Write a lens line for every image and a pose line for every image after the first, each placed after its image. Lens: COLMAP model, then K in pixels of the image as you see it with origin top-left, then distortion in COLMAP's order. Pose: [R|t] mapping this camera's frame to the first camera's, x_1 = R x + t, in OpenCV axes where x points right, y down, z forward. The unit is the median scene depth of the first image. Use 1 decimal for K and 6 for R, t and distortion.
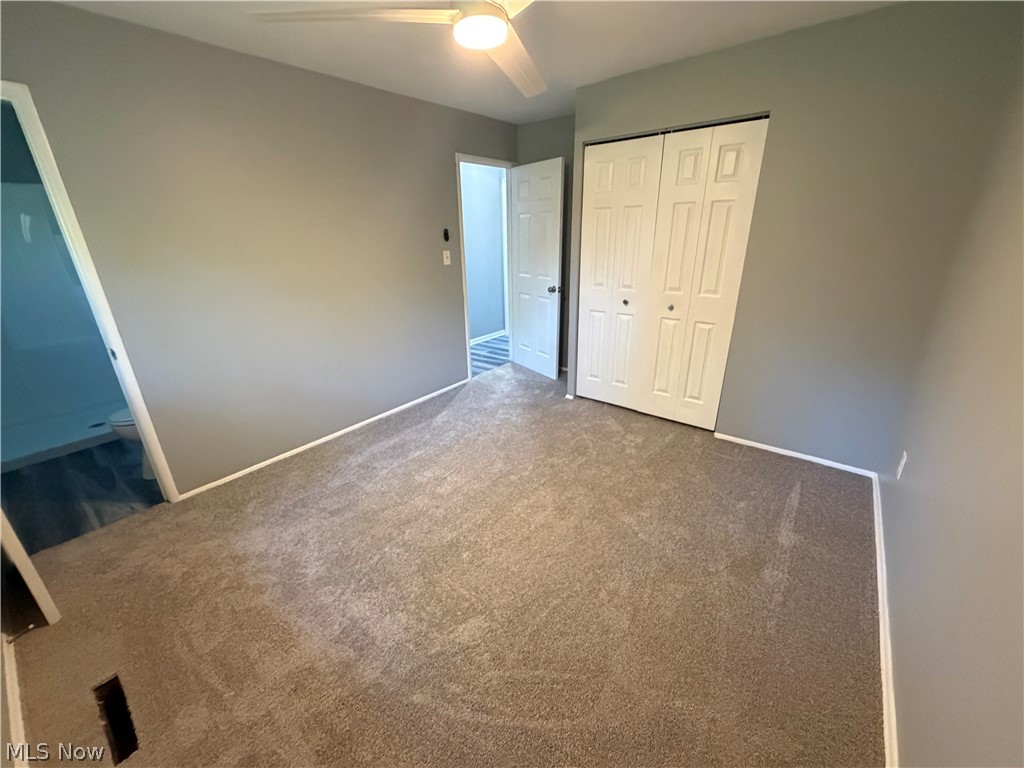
lens RADIAL K [[407.5, 0, 509.3], [0, 407.5, 382.1], [0, 0, 1]] dist [0.000404, 0.000139]
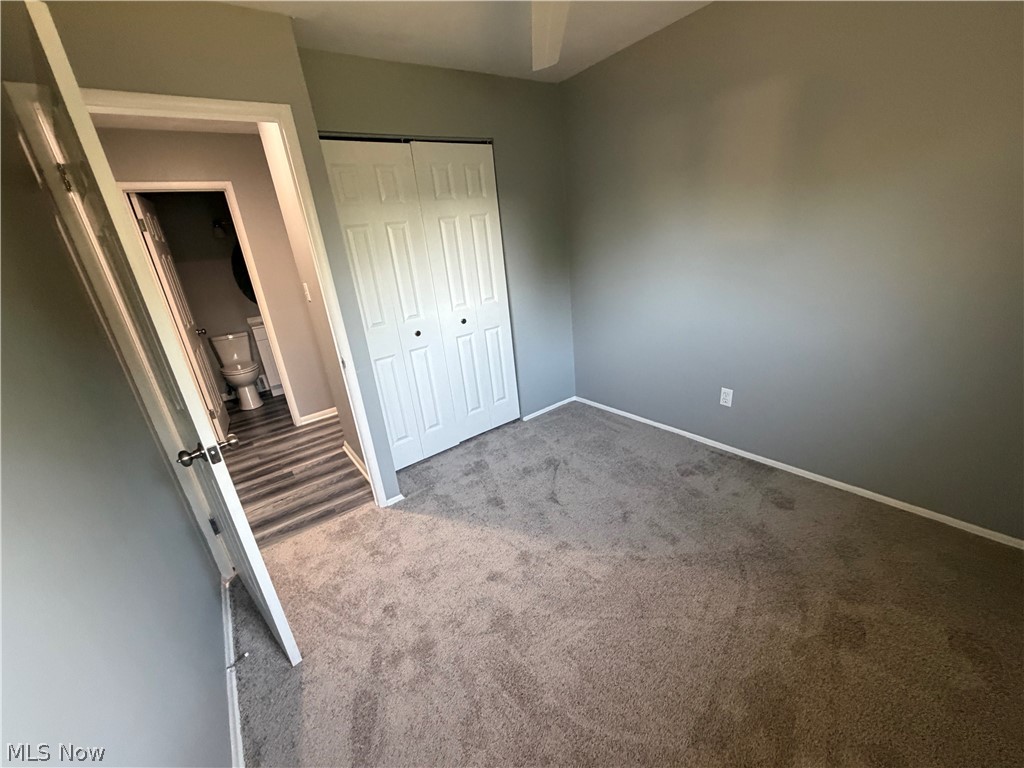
lens RADIAL K [[407.5, 0, 509.3], [0, 407.5, 382.1], [0, 0, 1]] dist [0.000404, 0.000139]
pose [[0.258799, -0.339960, 0.904130, -0.491253], [0.428556, 0.879262, 0.207940, -0.215394], [-0.865658, 0.333655, 0.373244, 0.591125]]
